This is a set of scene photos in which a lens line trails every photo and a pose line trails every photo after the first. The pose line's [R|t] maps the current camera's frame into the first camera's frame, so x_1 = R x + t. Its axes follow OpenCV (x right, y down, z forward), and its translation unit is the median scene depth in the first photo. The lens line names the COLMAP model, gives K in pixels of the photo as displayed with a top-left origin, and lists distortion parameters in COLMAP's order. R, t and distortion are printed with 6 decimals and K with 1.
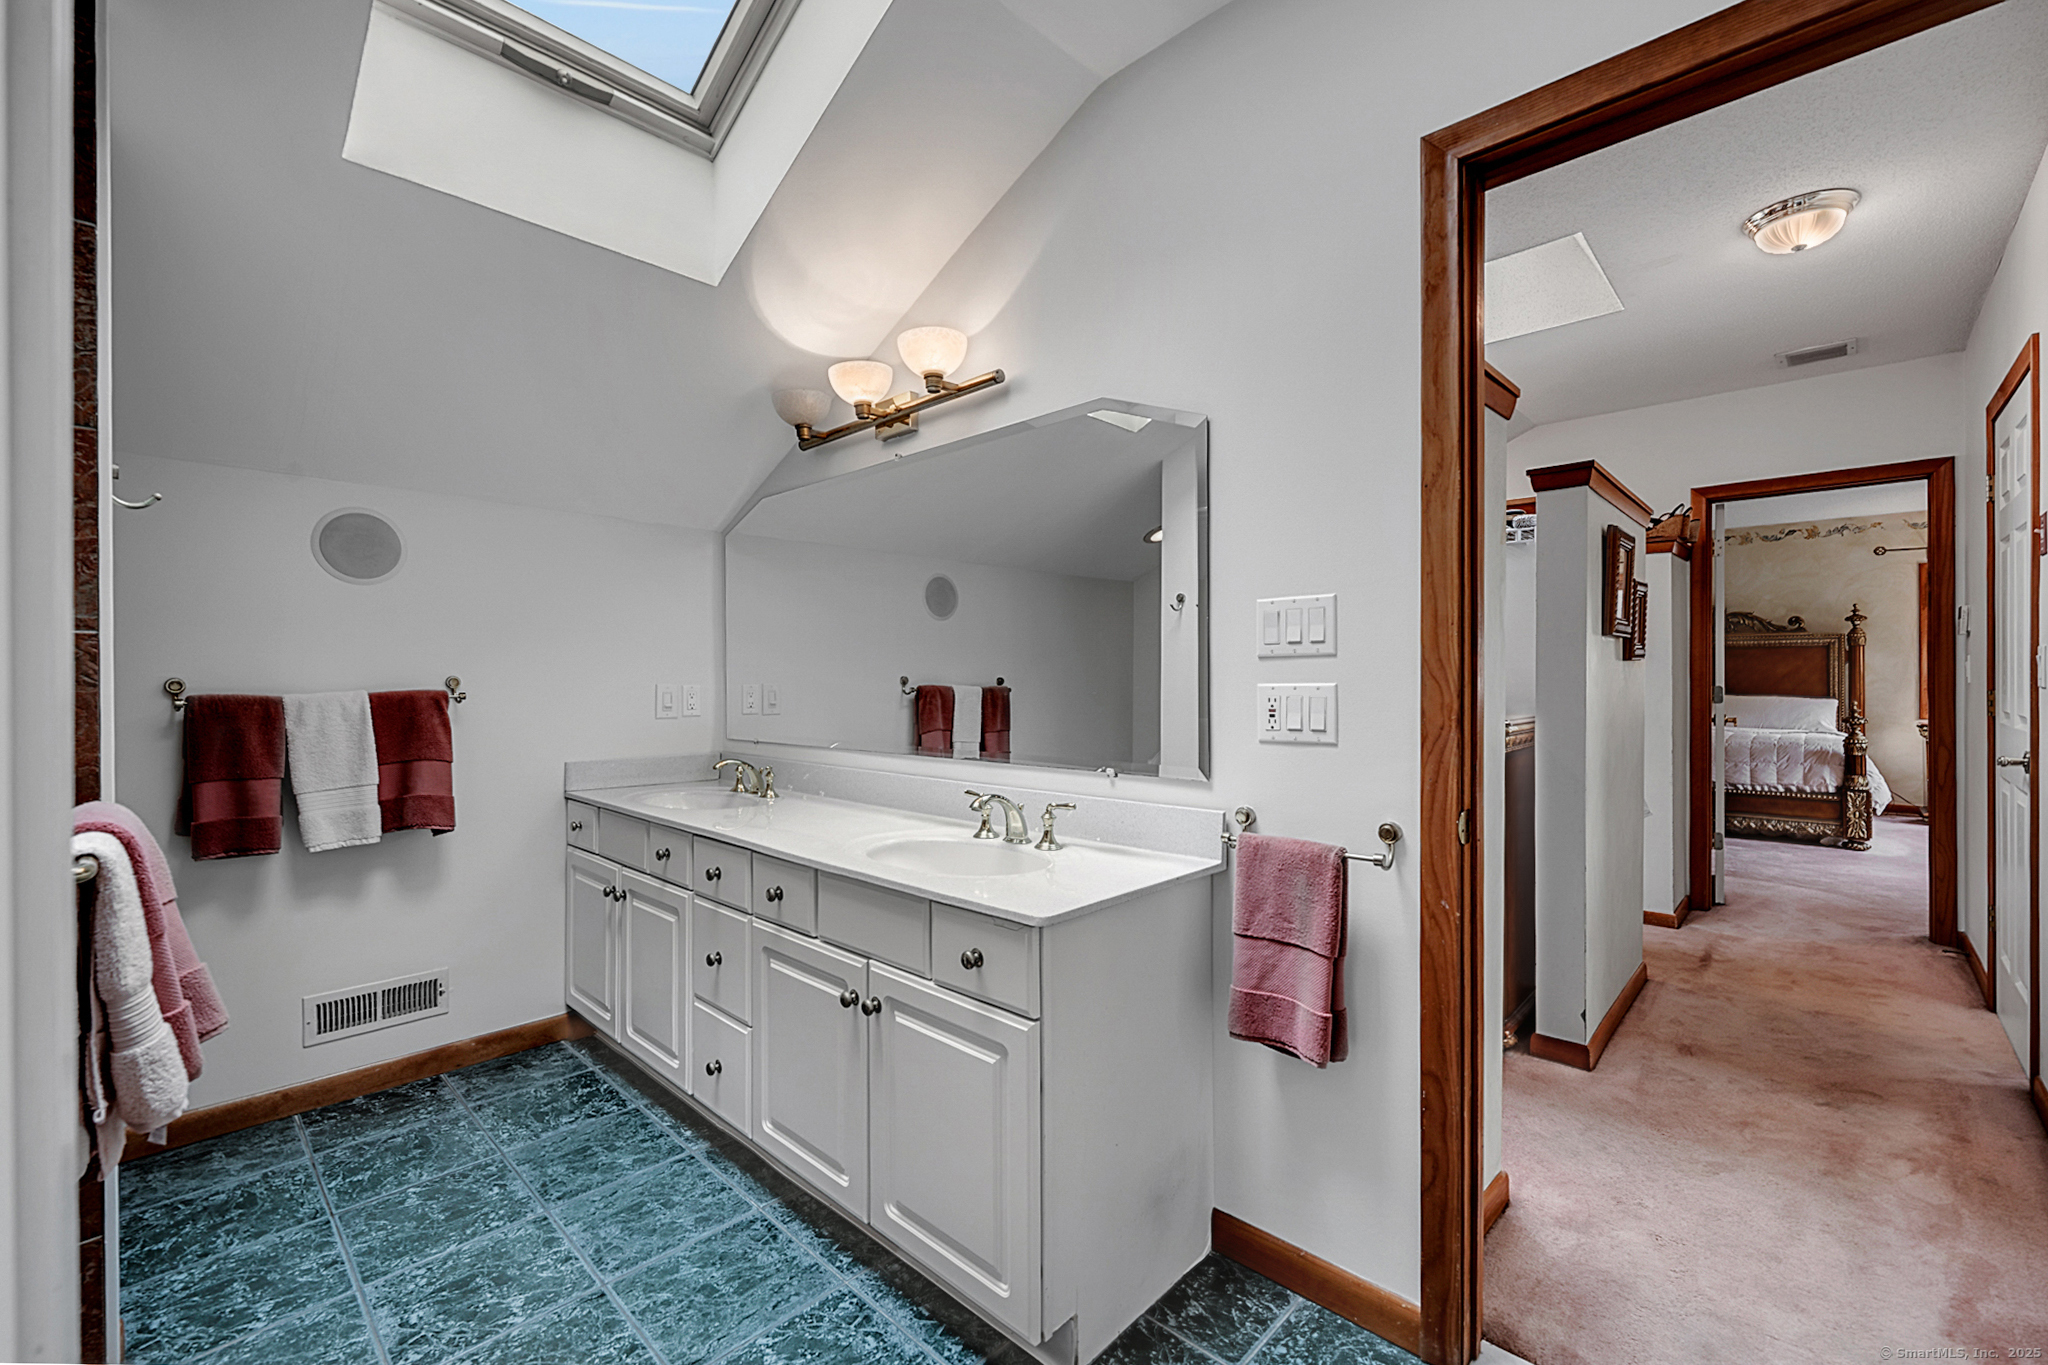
lens RADIAL K [[856.3, 0, 1025.2], [0, 856.3, 678.7], [0, 0, 1]] dist [0.000278, 0.000031]
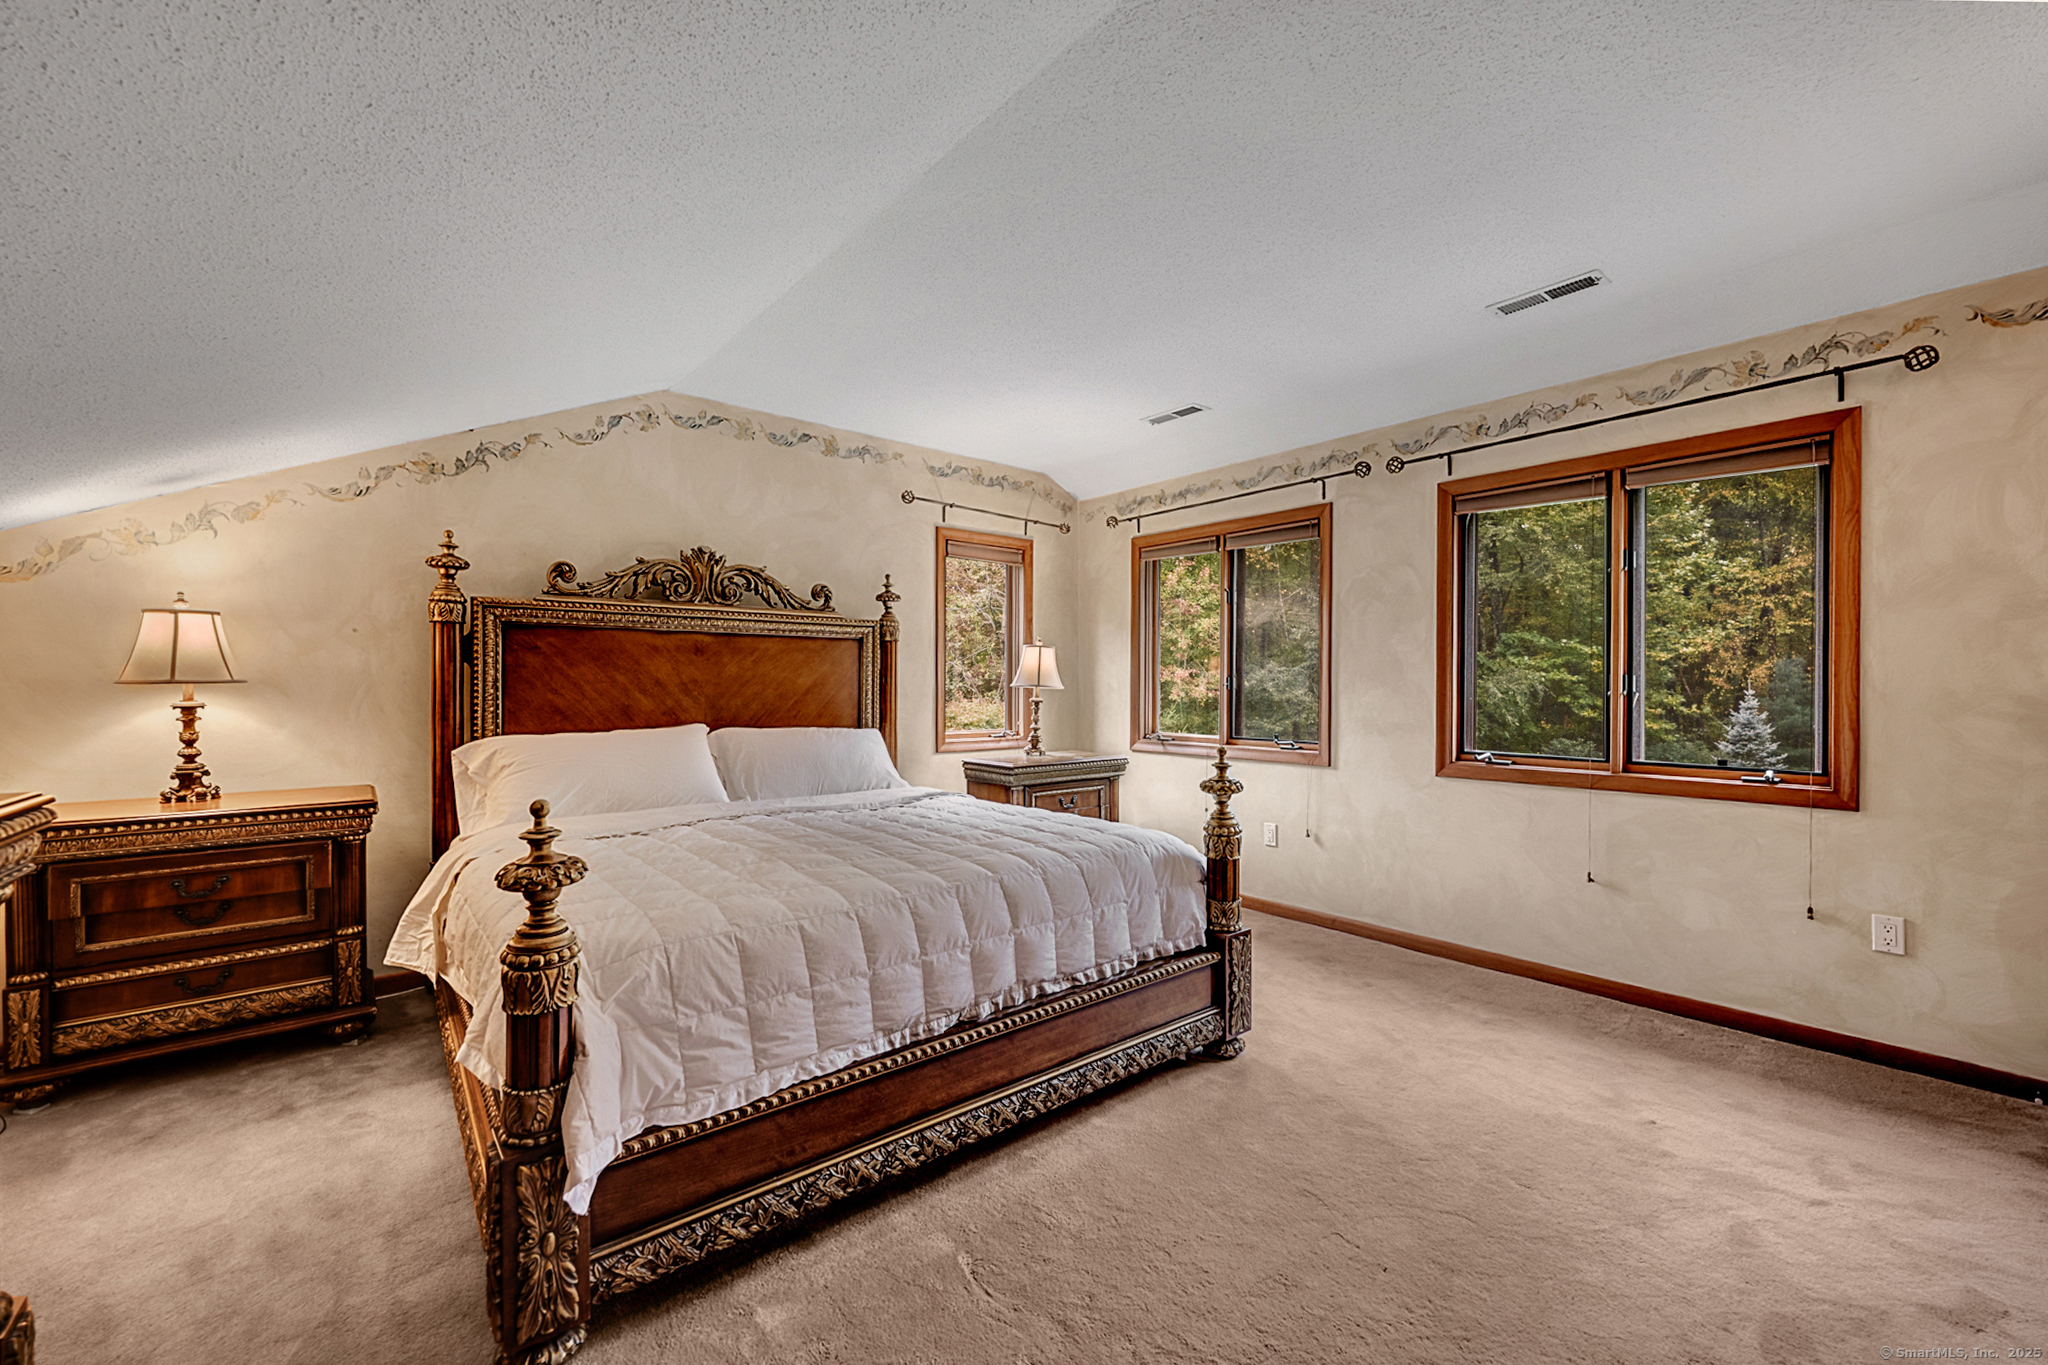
lens RADIAL K [[816.6, 0, 1026.1], [0, 816.6, 686.1], [0, 0, 1]] dist [0.001017, -0.000586]
pose [[0.126272, 0.003773, 0.991988, 0.388337], [0.000734, 0.999992, -0.003897, -0.003825], [-0.991995, 0.001221, 0.126268, 0.812891]]
